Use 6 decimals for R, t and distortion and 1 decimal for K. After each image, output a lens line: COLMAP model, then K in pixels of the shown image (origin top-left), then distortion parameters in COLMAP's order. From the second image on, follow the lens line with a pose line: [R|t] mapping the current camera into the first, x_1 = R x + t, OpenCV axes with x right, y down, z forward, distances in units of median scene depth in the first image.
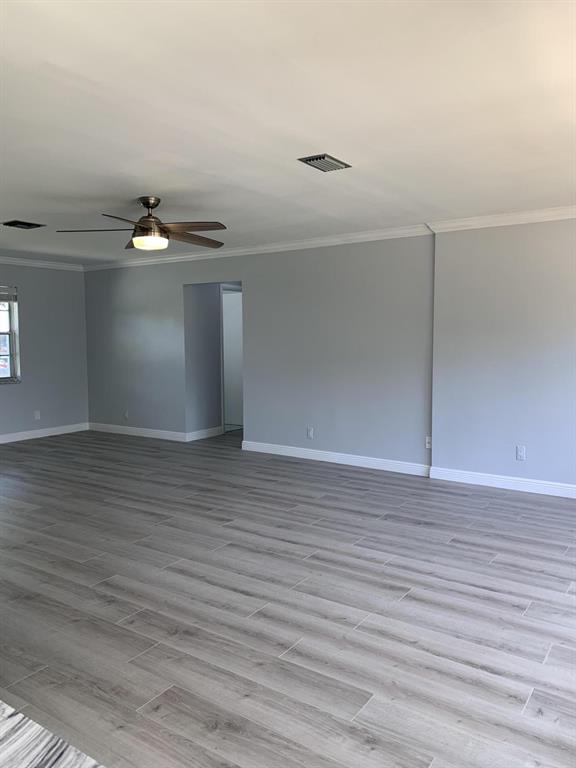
lens RADIAL K [[601.7, 0, 288.0], [0, 601.7, 384.0], [0, 0, 1]] dist [0.045990, -0.000036]
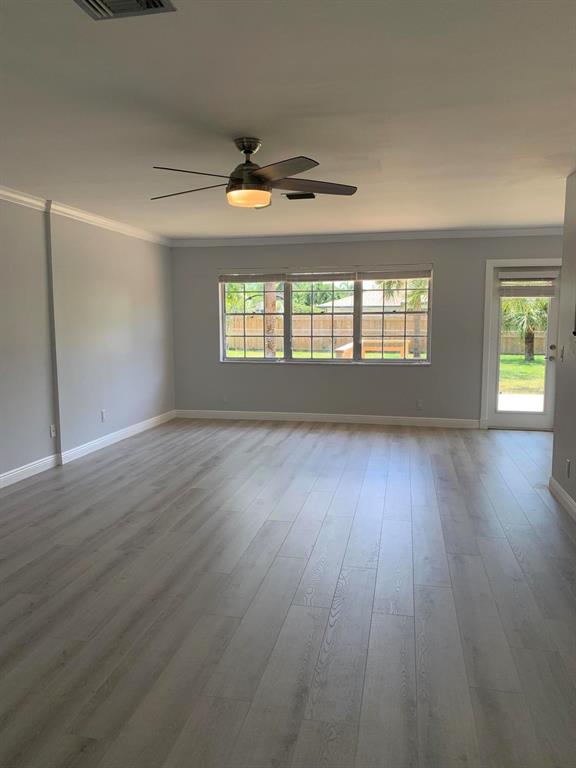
lens RADIAL K [[587.3, 0, 282.3], [0, 587.3, 382.9], [0, 0, 1]] dist [0.006694, -0.000722]
pose [[-0.382292, -0.095829, 0.919059, -0.989918], [0.081572, 0.987225, 0.136867, -0.099890], [-0.920434, 0.127293, -0.369592, 1.300477]]
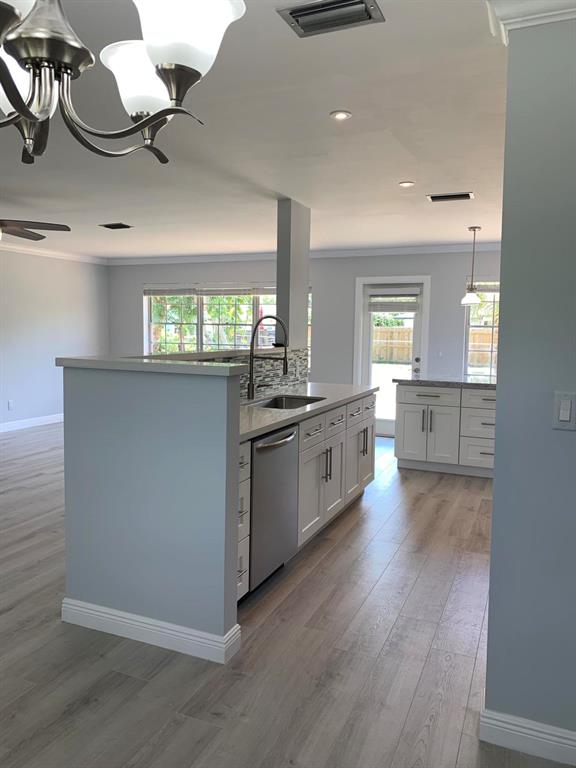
lens RADIAL K [[584.0, 0, 291.1], [0, 584.0, 385.5], [0, 0, 1]] dist [-0.006194, -0.006328]
pose [[-0.204537, -0.095279, 0.974211, -1.364066], [0.067789, 0.991483, 0.111201, -0.054960], [-0.976509, 0.088786, -0.196336, 0.713458]]
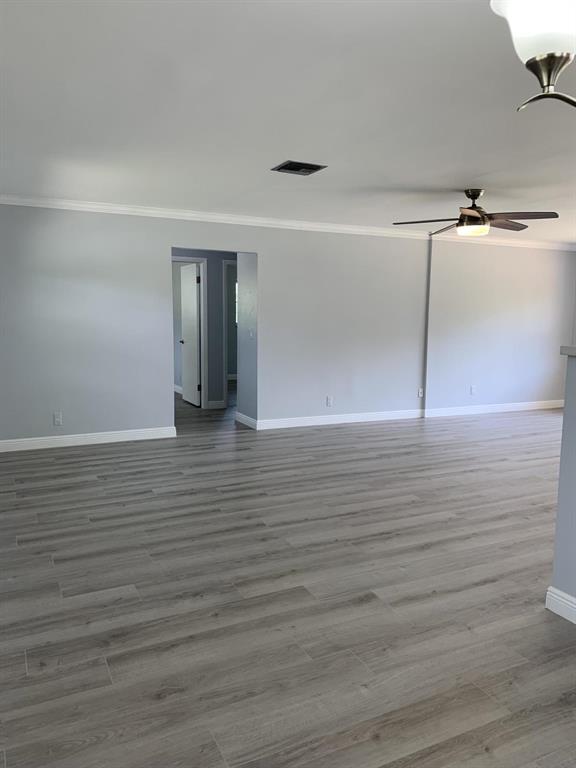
lens RADIAL K [[584.0, 0, 291.1], [0, 584.0, 385.5], [0, 0, 1]] dist [-0.006194, -0.006328]
pose [[0.491655, -0.097405, 0.865325, -1.382425], [0.056225, 0.995202, 0.080078, -0.055234], [-0.868973, 0.009282, 0.494772, 0.778653]]
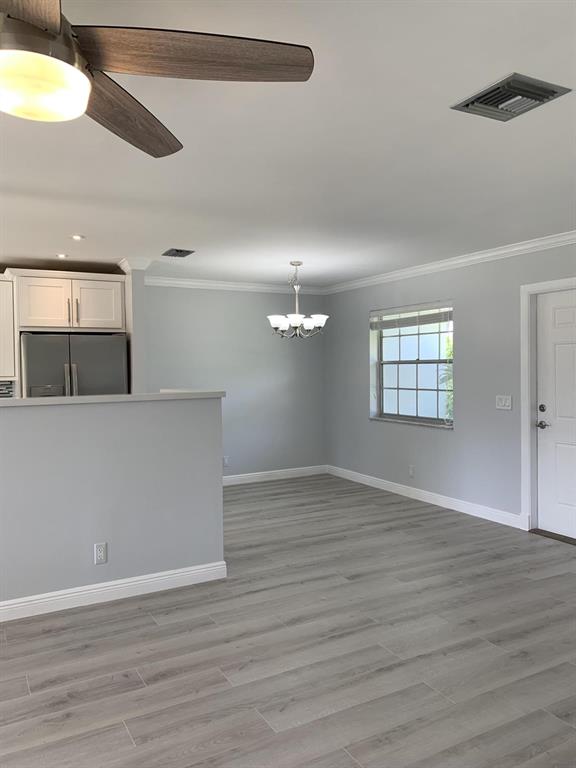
lens RADIAL K [[587.3, 0, 282.3], [0, 587.3, 382.9], [0, 0, 1]] dist [0.006694, -0.000722]
pose [[-0.454390, 0.040584, -0.889878, -0.009482], [-0.055980, 0.995686, 0.073994, -0.114820], [0.889042, 0.083437, -0.450158, 1.295429]]
